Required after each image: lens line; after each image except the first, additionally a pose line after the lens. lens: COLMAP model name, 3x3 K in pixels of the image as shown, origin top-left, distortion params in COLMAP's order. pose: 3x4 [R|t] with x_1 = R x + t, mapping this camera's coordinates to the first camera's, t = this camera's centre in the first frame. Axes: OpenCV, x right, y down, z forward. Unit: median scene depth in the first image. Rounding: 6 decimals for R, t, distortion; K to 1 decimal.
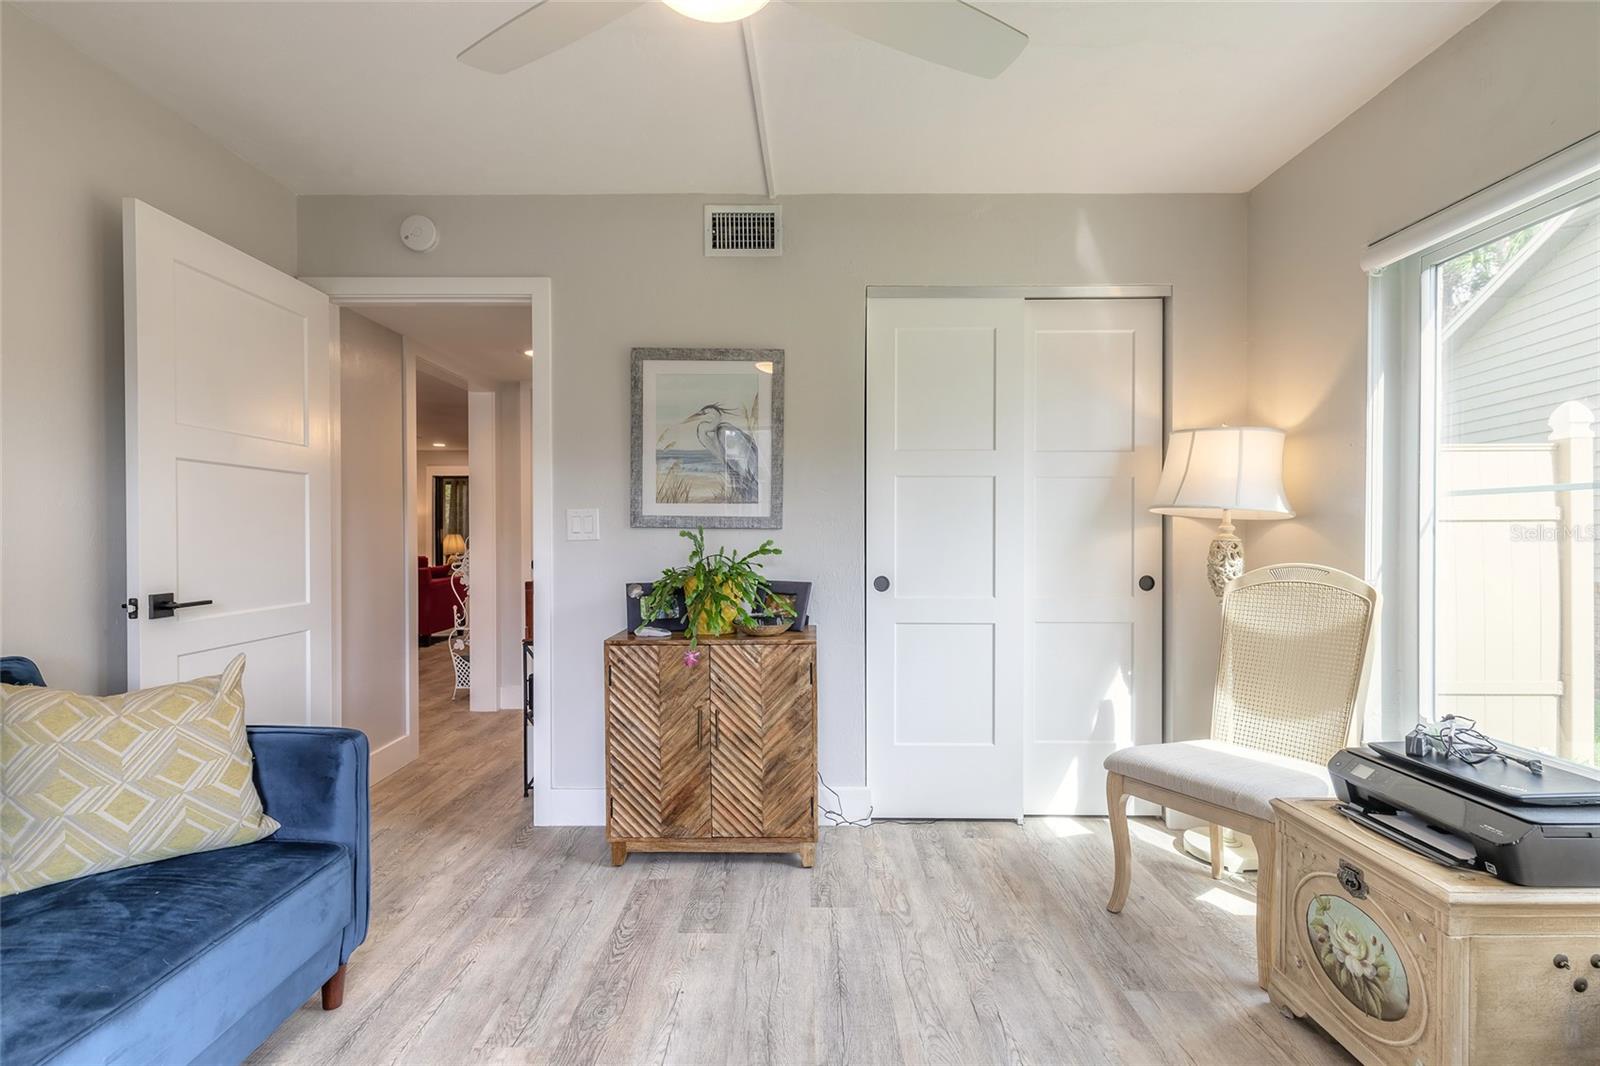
lens RADIAL K [[735.8, 0, 796.2], [0, 735.8, 529.8], [0, 0, 1]] dist [0.002087, -0.000607]
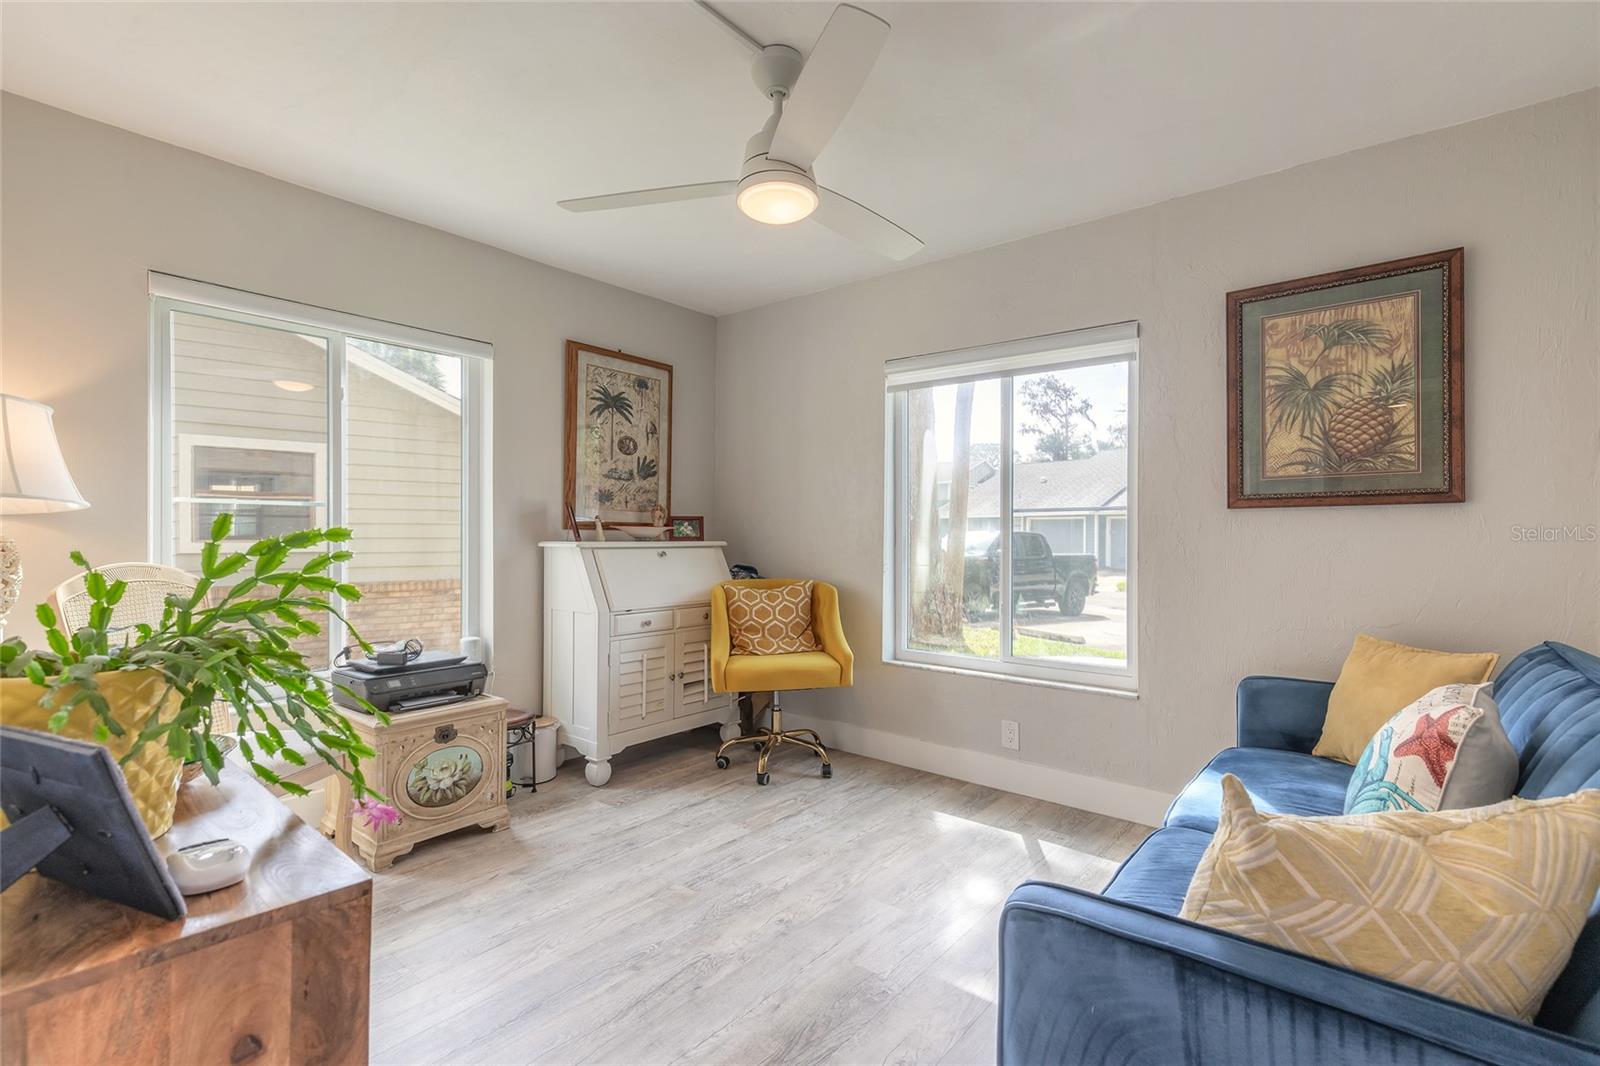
lens RADIAL K [[735.8, 0, 796.8], [0, 735.8, 533.2], [0, 0, 1]] dist [0.002087, -0.000607]
pose [[-0.774889, -0.001702, 0.632096, -0.951767], [-0.001302, 0.999999, 0.001095, 0.004131], [-0.632096, 0.000026, -0.774890, 1.787228]]
